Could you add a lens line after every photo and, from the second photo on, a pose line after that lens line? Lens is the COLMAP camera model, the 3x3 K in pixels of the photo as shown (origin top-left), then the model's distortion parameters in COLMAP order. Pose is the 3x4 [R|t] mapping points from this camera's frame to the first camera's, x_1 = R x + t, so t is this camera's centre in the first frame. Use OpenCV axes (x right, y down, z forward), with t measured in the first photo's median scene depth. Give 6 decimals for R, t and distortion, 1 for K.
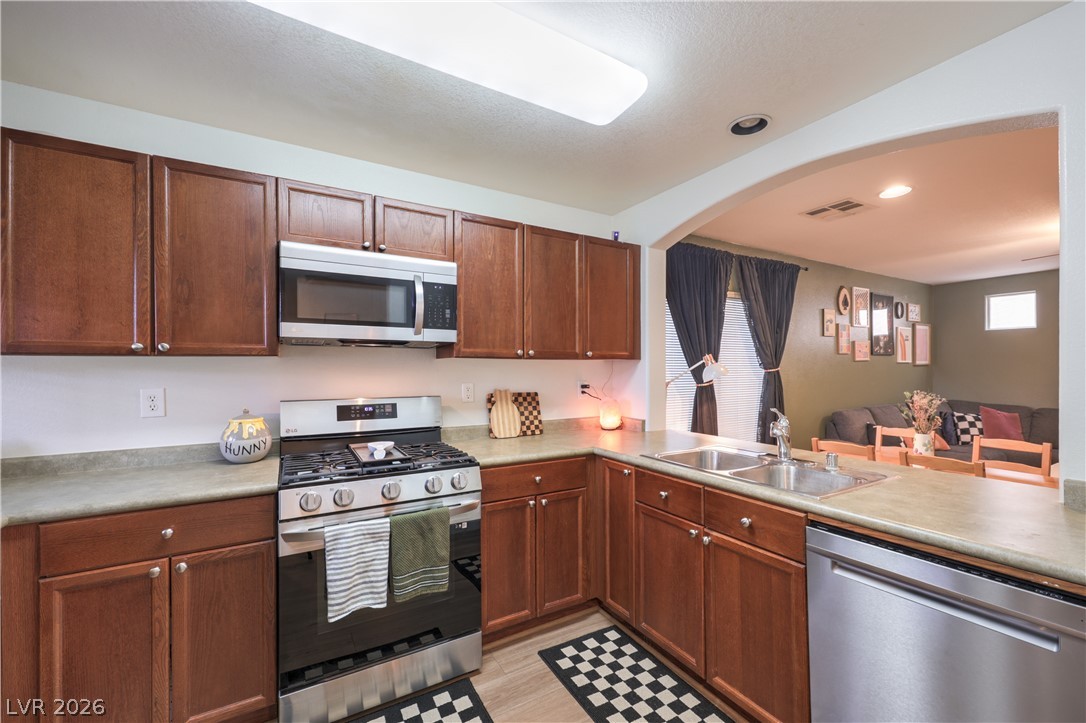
lens RADIAL K [[449.1, 0, 545.4], [0, 449.1, 366.5], [0, 0, 1]] dist [-0.008451, 0.000804]
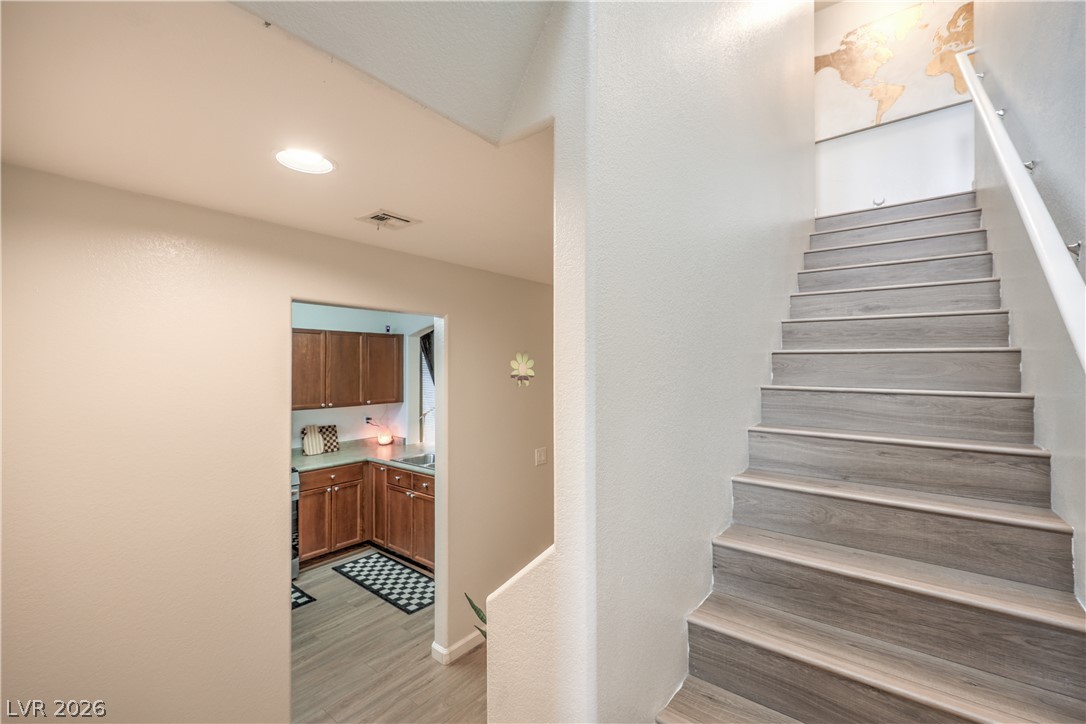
lens RADIAL K [[449.1, 0, 543.4], [0, 449.1, 361.0], [0, 0, 1]] dist [-0.008451, 0.000804]
pose [[0.928433, 0.006534, 0.371444, 0.083328], [-0.001208, 0.999893, -0.014569, -0.165863], [-0.371499, 0.013078, 0.928341, -0.864129]]
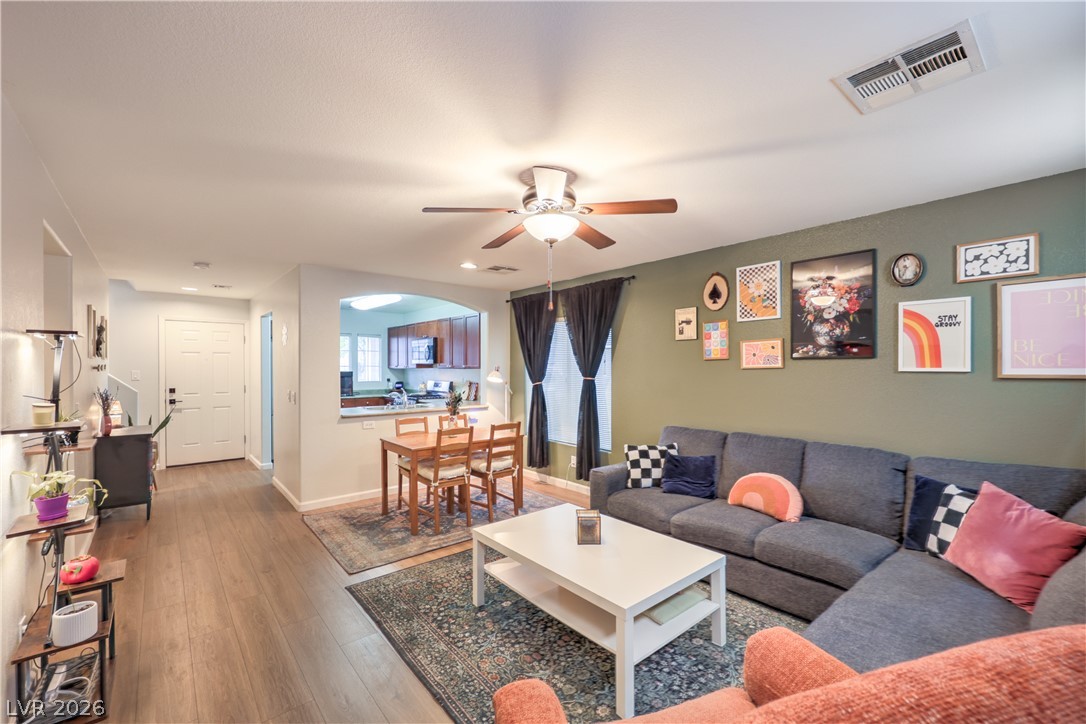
lens RADIAL K [[449.1, 0, 546.9], [0, 449.1, 367.8], [0, 0, 1]] dist [-0.008451, 0.000804]
pose [[0.178537, 0.003562, -0.983927, 2.488924], [-0.000805, 0.999994, 0.003474, -0.029770], [0.983933, 0.000172, 0.178538, 1.021055]]
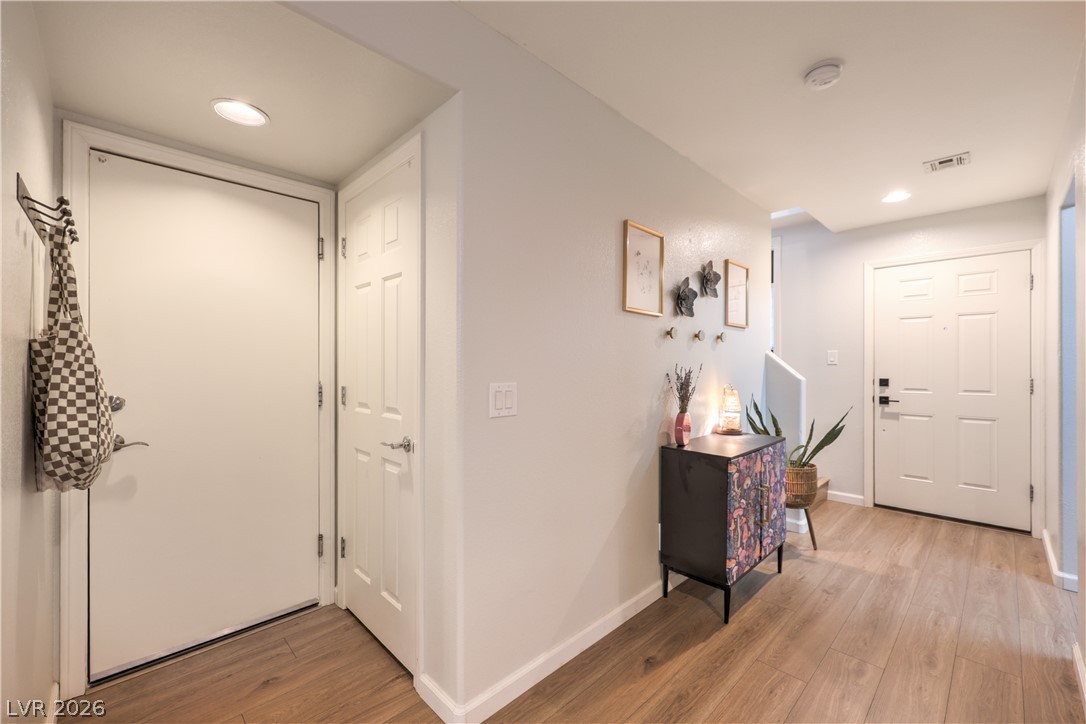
lens RADIAL K [[449.1, 0, 541.4], [0, 449.1, 365.9], [0, 0, 1]] dist [-0.008451, 0.000804]
pose [[-0.971586, 0.000032, -0.236689, 1.219317], [-0.001747, 0.999972, 0.007306, 0.038721], [0.236682, 0.007512, -0.971558, 0.626850]]
